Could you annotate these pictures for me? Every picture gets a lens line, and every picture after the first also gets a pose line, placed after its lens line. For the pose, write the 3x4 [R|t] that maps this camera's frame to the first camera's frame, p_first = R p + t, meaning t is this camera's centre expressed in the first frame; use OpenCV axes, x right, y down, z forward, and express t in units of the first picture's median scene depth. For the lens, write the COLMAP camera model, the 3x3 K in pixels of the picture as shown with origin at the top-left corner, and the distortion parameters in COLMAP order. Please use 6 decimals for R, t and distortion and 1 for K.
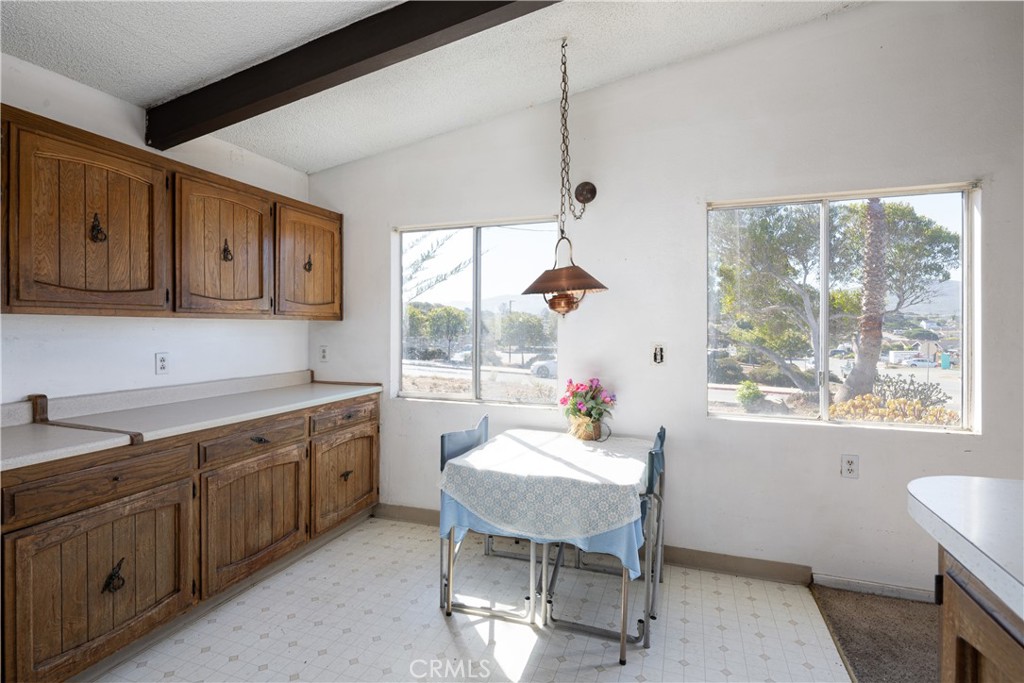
lens RADIAL K [[493.9, 0, 508.4], [0, 493.9, 323.8], [0, 0, 1]] dist [-0.000571, 0.000696]
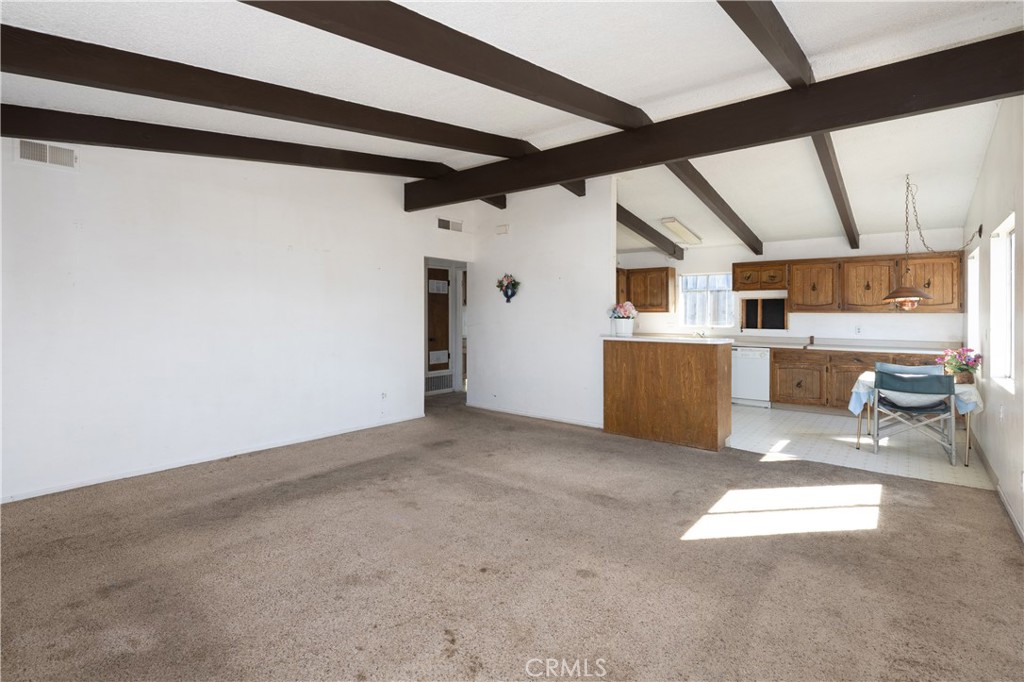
lens RADIAL K [[493.9, 0, 508.4], [0, 493.9, 323.3], [0, 0, 1]] dist [-0.000571, 0.000696]
pose [[-0.332852, 0.013801, -0.942878, 2.591766], [0.000813, 0.999897, 0.014348, 0.004781], [0.942979, 0.004009, -0.332829, 0.134577]]
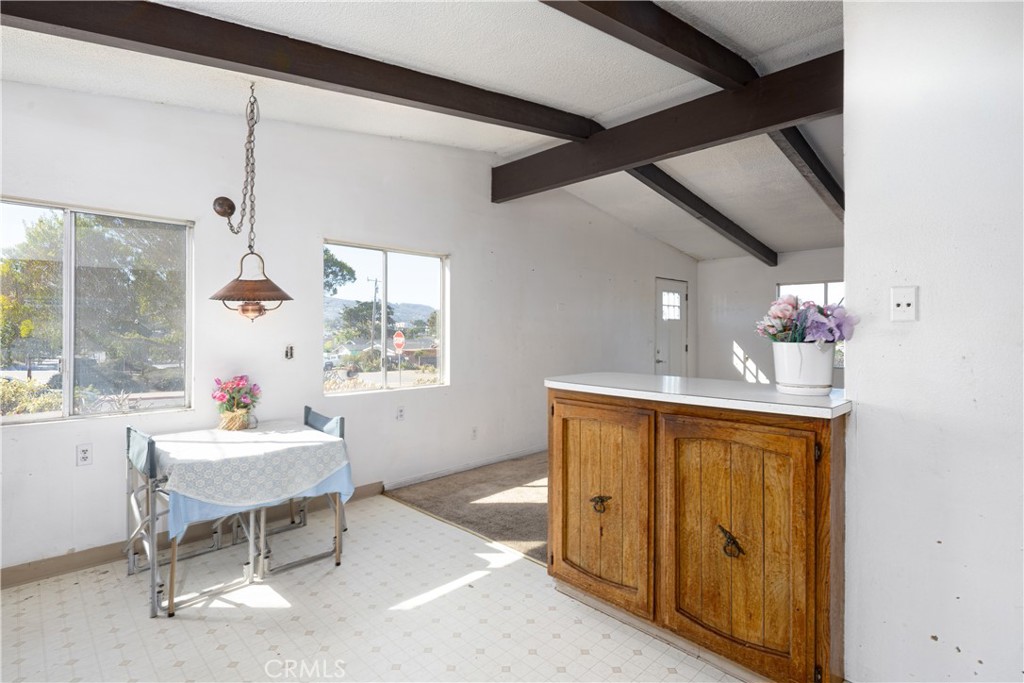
lens RADIAL K [[493.9, 0, 508.4], [0, 493.9, 323.8], [0, 0, 1]] dist [-0.000571, 0.000696]
pose [[0.430840, 0.011131, 0.902360, -0.680420], [-0.007944, 0.999932, -0.008542, -0.003720], [-0.902394, -0.003488, 0.430899, -0.049263]]
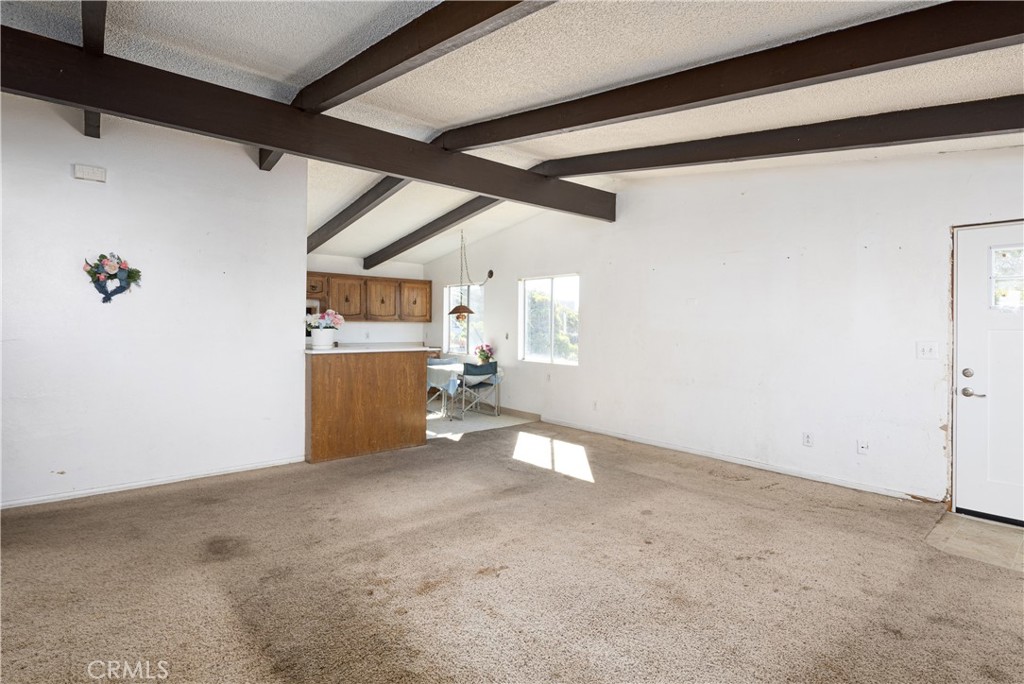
lens RADIAL K [[513.8, 0, 517.9], [0, 513.8, 326.9], [0, 0, 1]] dist [0.004035, 0.000669]
pose [[0.870051, 0.008427, -0.492890, 1.972861], [-0.004704, 0.999950, 0.008793, -0.012727], [0.492939, -0.005332, 0.870047, -1.570473]]
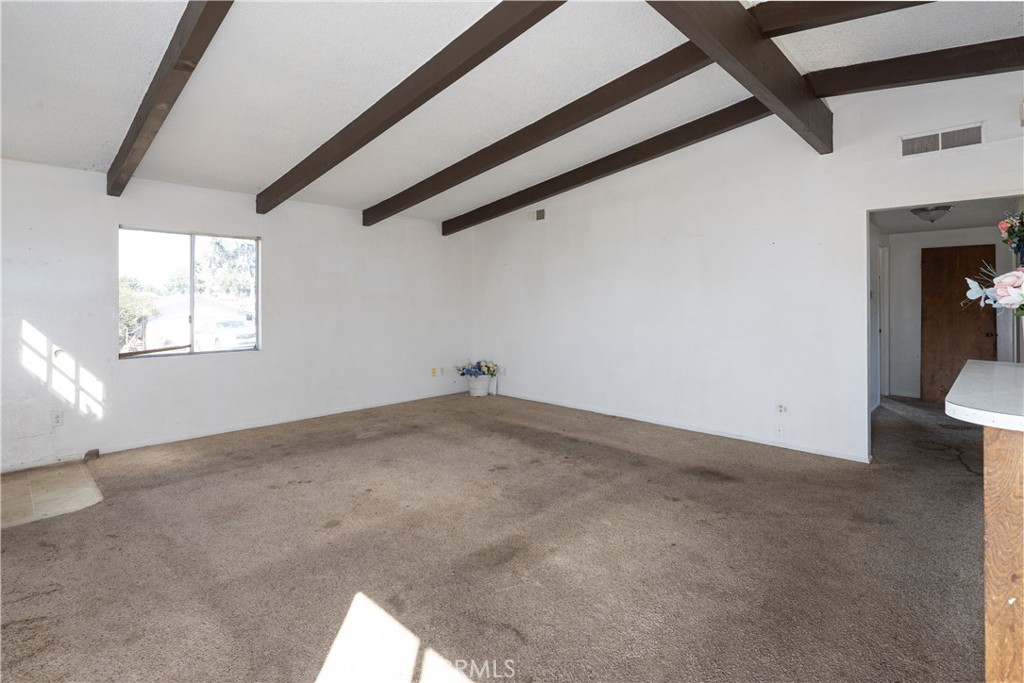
lens RADIAL K [[490.1, 0, 500.5], [0, 490.1, 300.7], [0, 0, 1]] dist [-0.000882, -0.000431]
pose [[-0.907194, -0.000364, 0.420712, 0.675579], [-0.003755, 0.999967, -0.007231, 0.007686], [-0.420695, -0.008140, -0.907166, 0.866675]]
